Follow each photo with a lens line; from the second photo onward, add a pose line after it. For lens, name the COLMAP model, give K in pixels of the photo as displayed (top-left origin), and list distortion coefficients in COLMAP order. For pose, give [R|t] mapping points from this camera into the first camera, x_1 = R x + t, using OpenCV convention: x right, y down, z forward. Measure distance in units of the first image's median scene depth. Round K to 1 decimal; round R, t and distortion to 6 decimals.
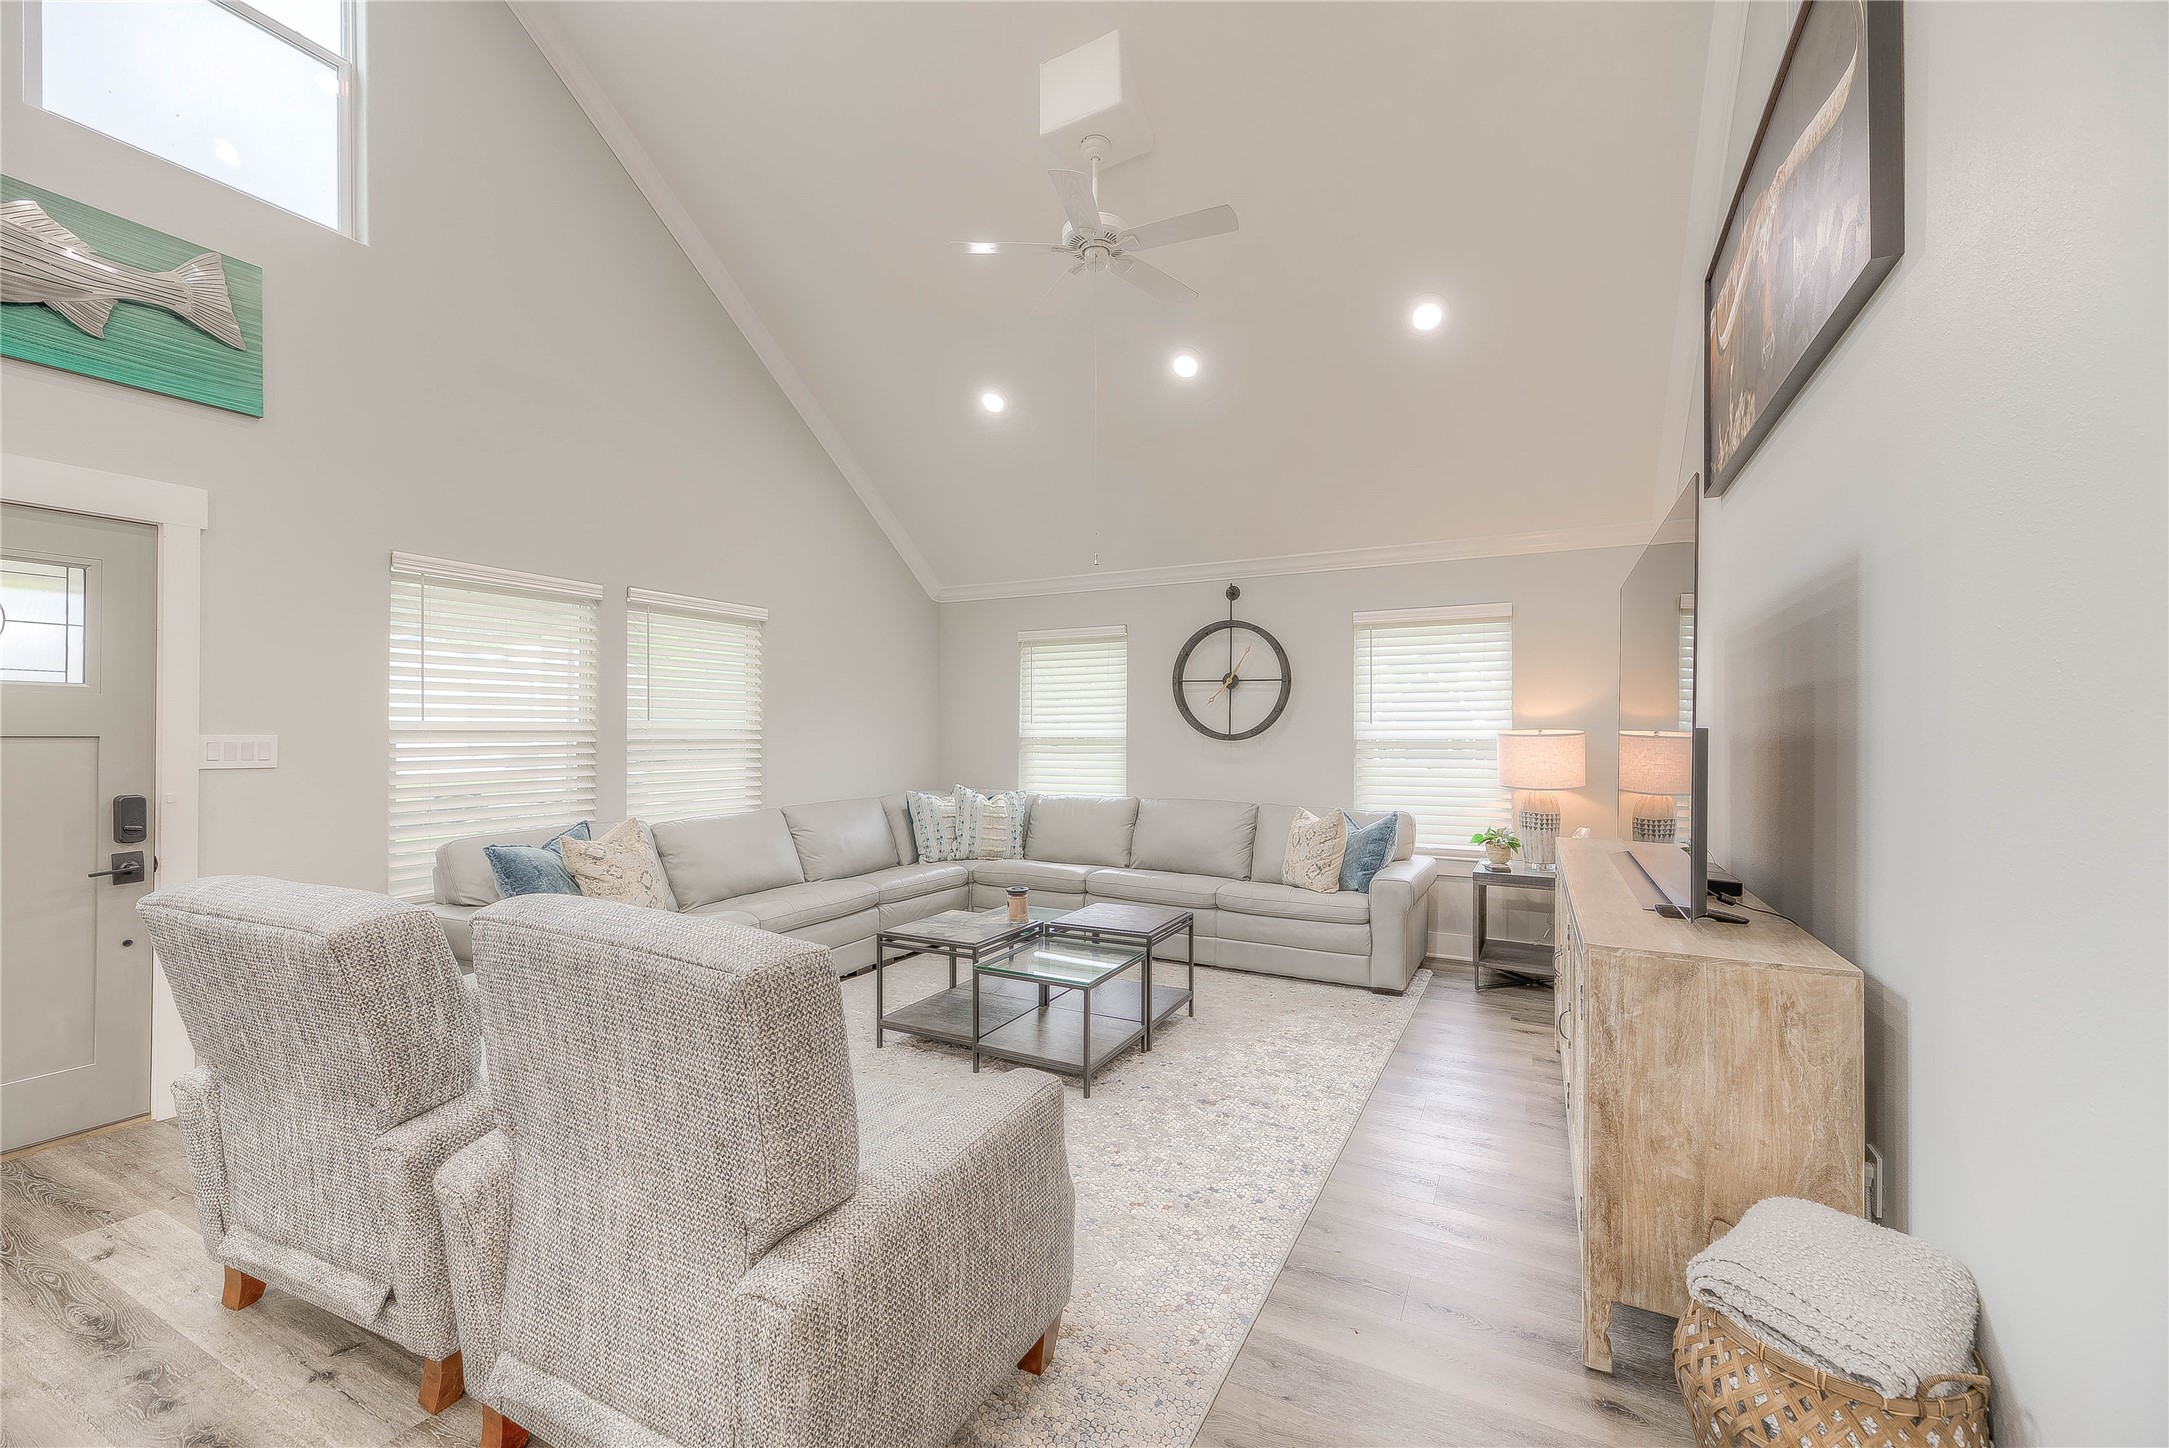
lens RADIAL K [[861.8, 0, 1106.8], [0, 861.8, 731.2], [0, 0, 1]] dist [0.006639, -0.000104]
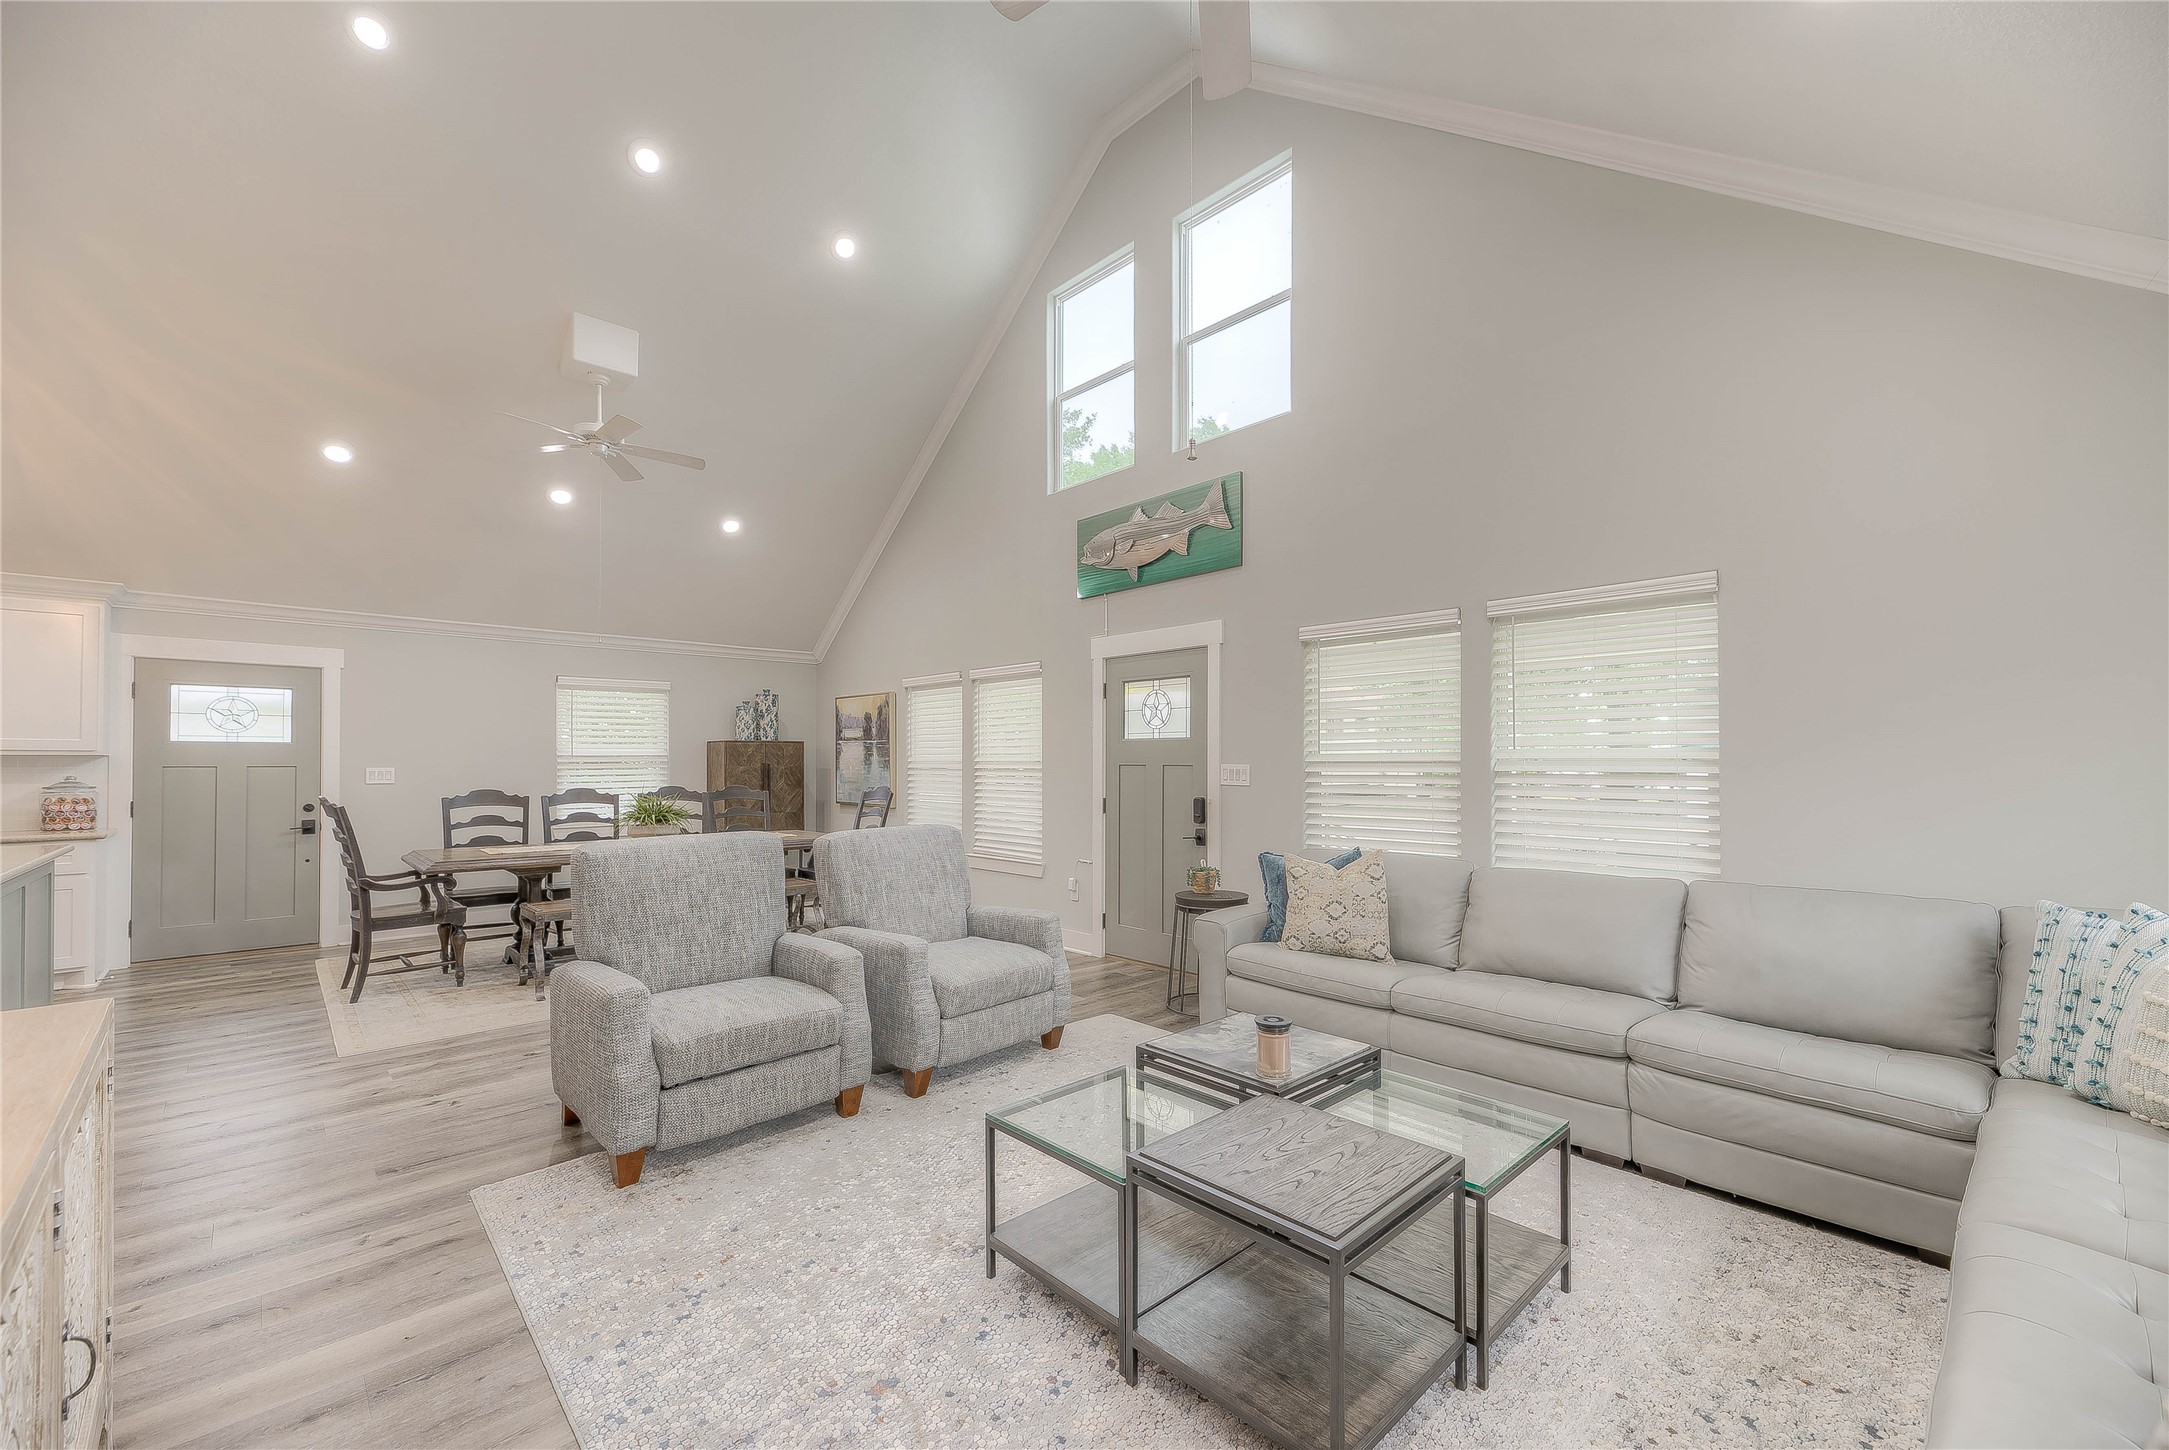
lens RADIAL K [[873.1, 0, 1097.3], [0, 873.1, 745.6], [0, 0, 1]] dist [0.012244, -0.000358]
pose [[-0.333682, -0.019978, -0.942474, 0.356689], [0.001452, 0.999763, -0.021707, 0.002036], [0.942685, -0.008611, -0.333574, 0.744462]]
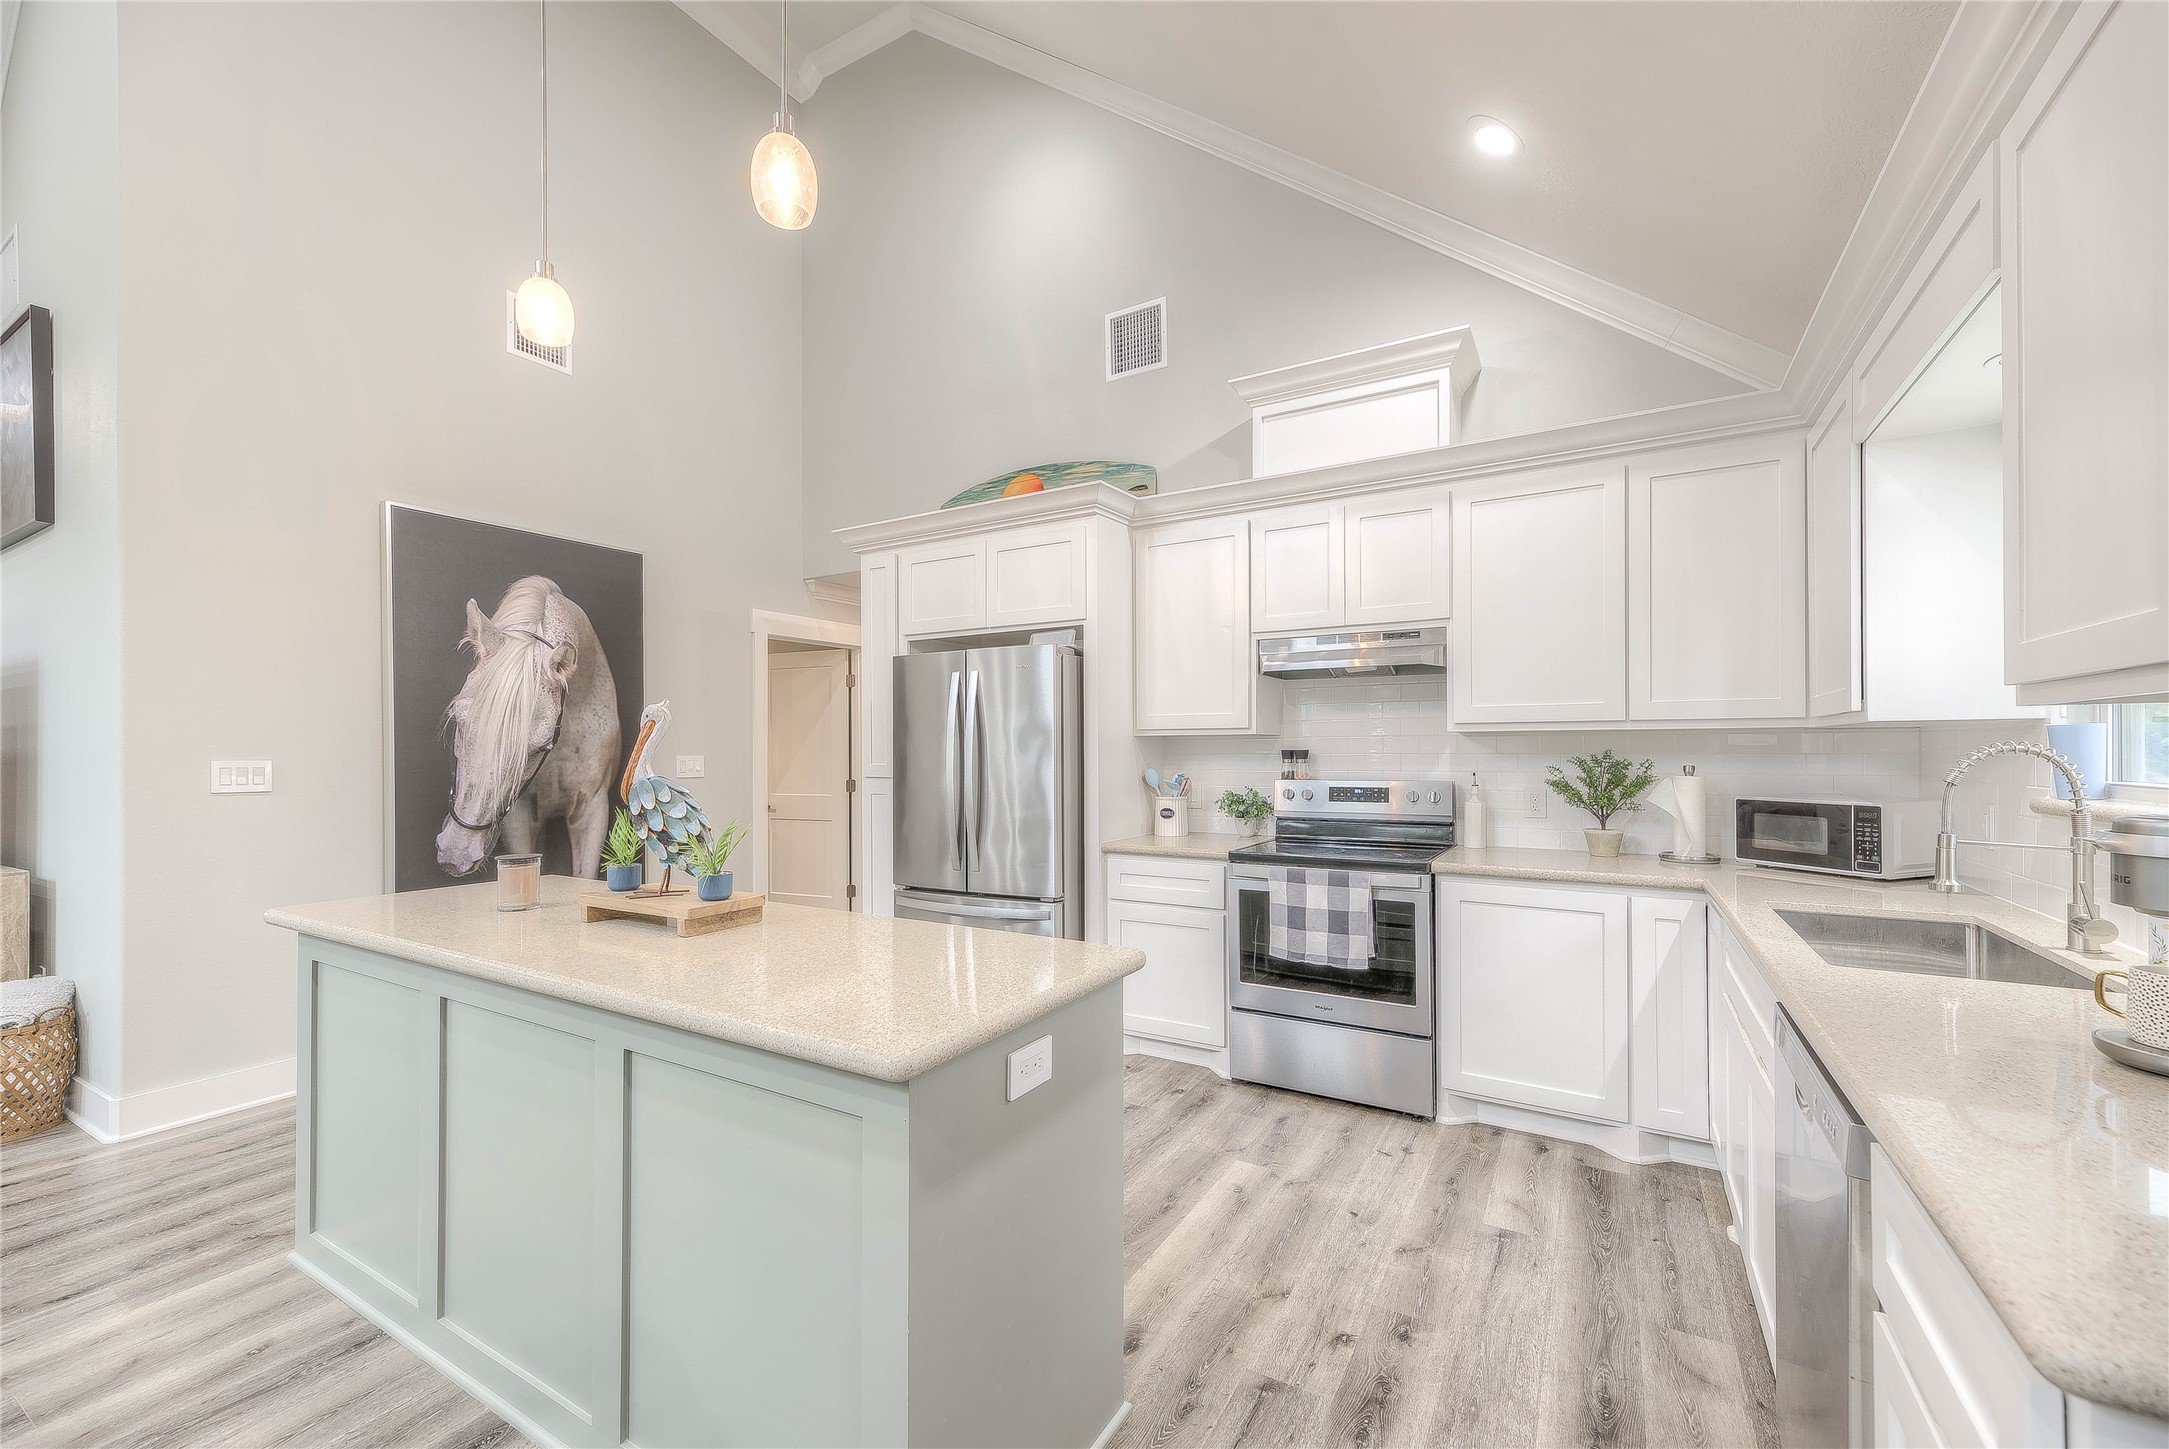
lens RADIAL K [[873.1, 0, 1097.3], [0, 873.1, 745.1], [0, 0, 1]] dist [0.012244, -0.000358]
pose [[0.063364, 0.001408, 0.997989, -0.311949], [0.006368, 0.999978, -0.001815, -0.000212], [-0.997970, 0.006470, 0.063354, -0.485761]]
